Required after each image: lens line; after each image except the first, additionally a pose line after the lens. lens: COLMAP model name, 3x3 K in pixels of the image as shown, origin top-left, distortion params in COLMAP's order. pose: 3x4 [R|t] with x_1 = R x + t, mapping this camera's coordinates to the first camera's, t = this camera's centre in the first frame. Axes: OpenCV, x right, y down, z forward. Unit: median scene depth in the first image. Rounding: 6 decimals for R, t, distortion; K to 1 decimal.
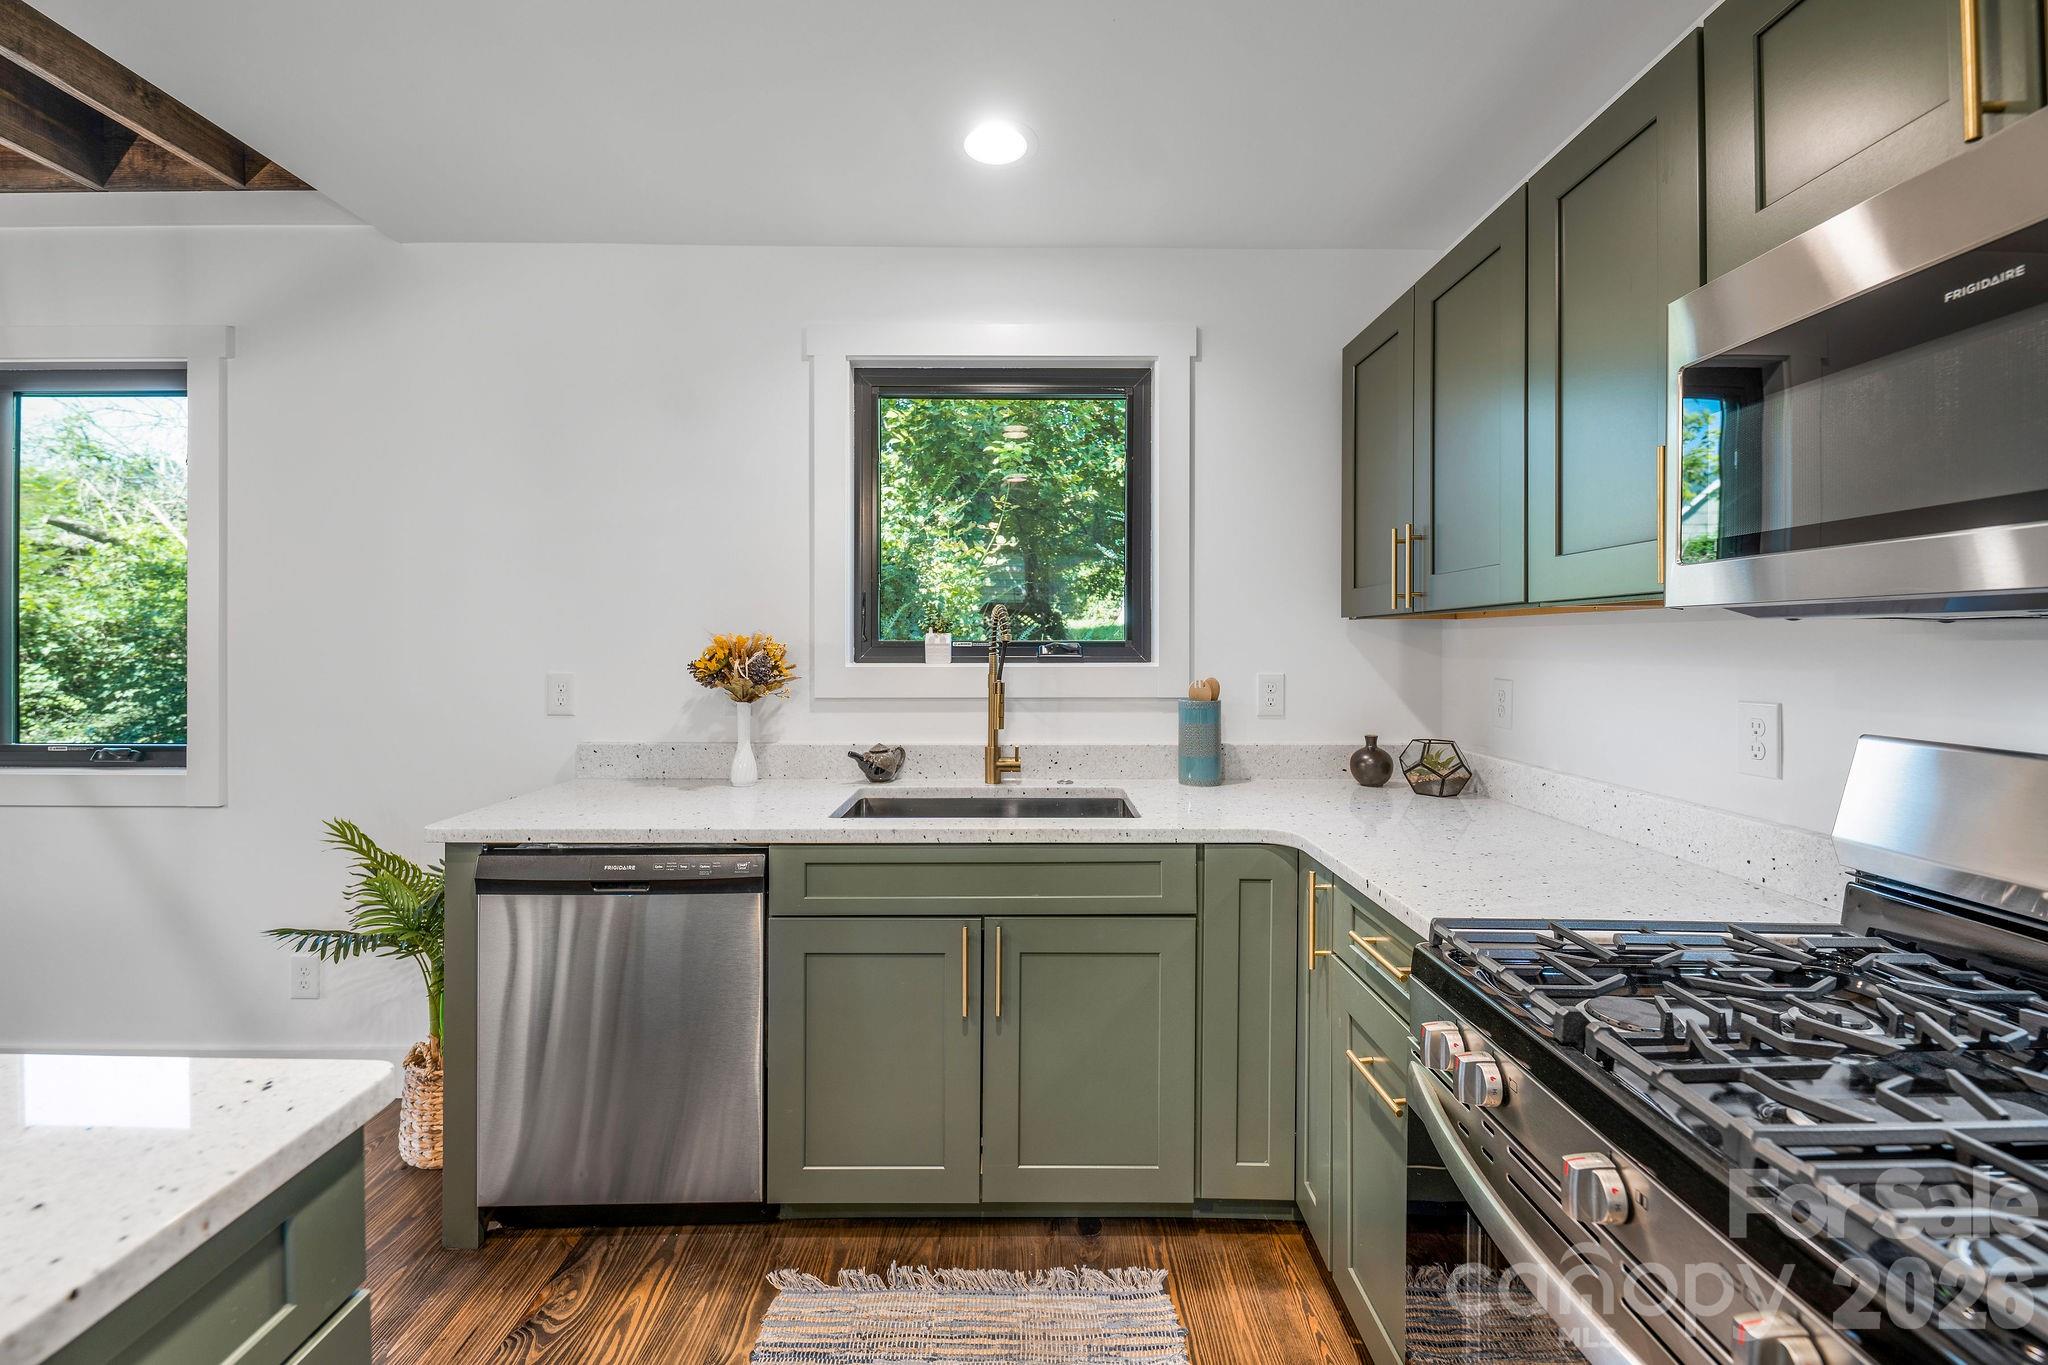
lens RADIAL K [[863.2, 0, 1016.3], [0, 863.2, 647.7], [0, 0, 1]] dist [-0.001033, -0.000616]
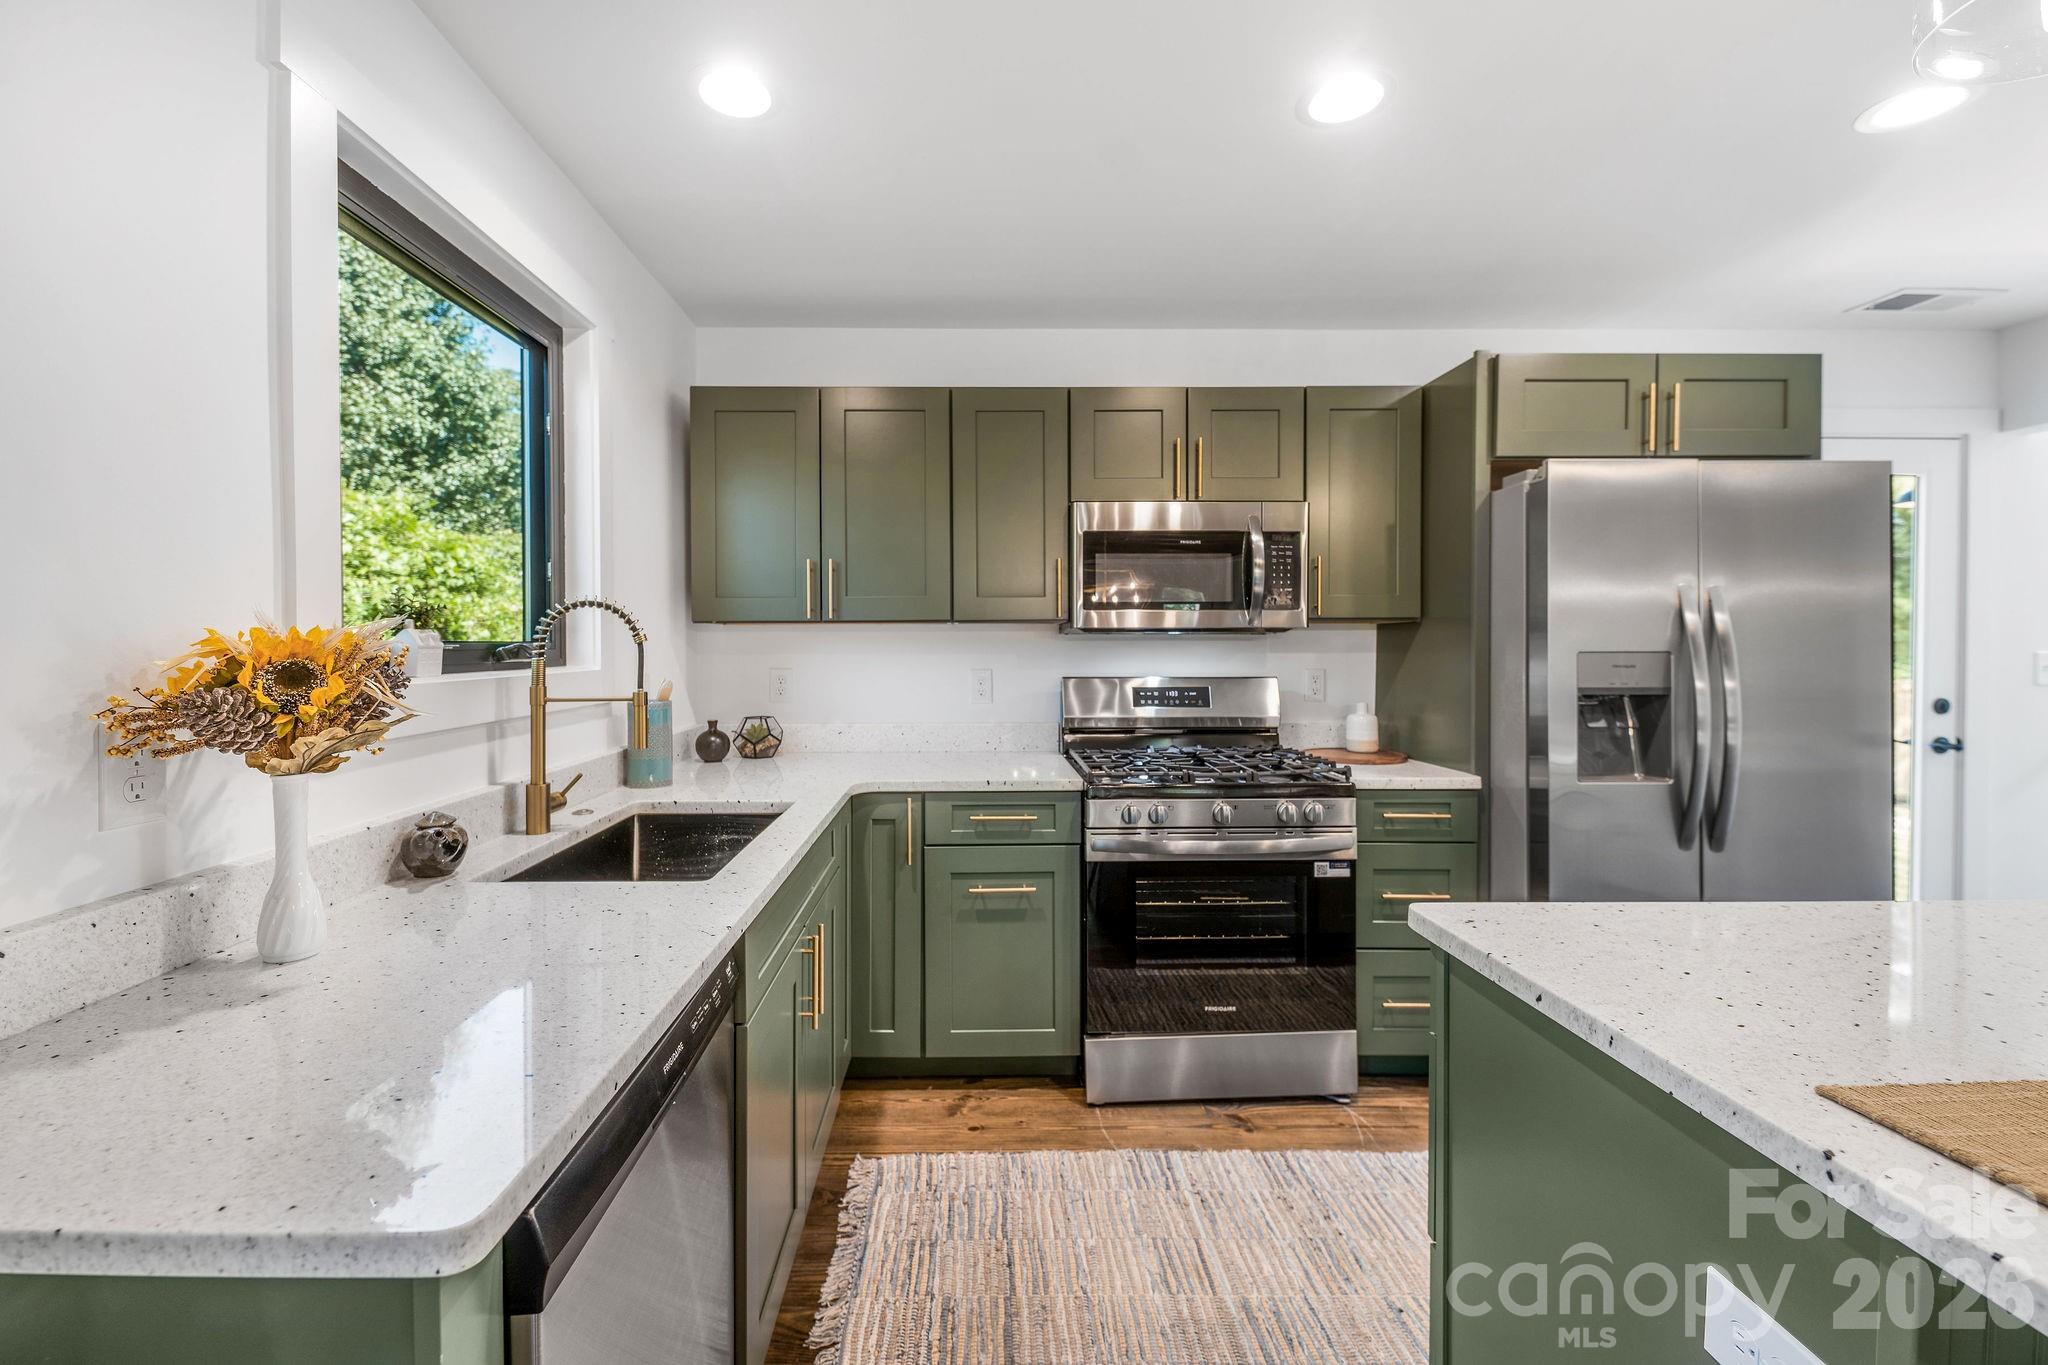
lens RADIAL K [[853.5, 0, 986.8], [0, 853.5, 657.8], [0, 0, 1]] dist [-0.035247, 0.000013]
pose [[0.018711, -0.020499, 0.999615, -0.703350], [0.010427, 0.999739, 0.020307, -0.004558], [-0.999771, 0.010043, 0.018920, 0.553731]]
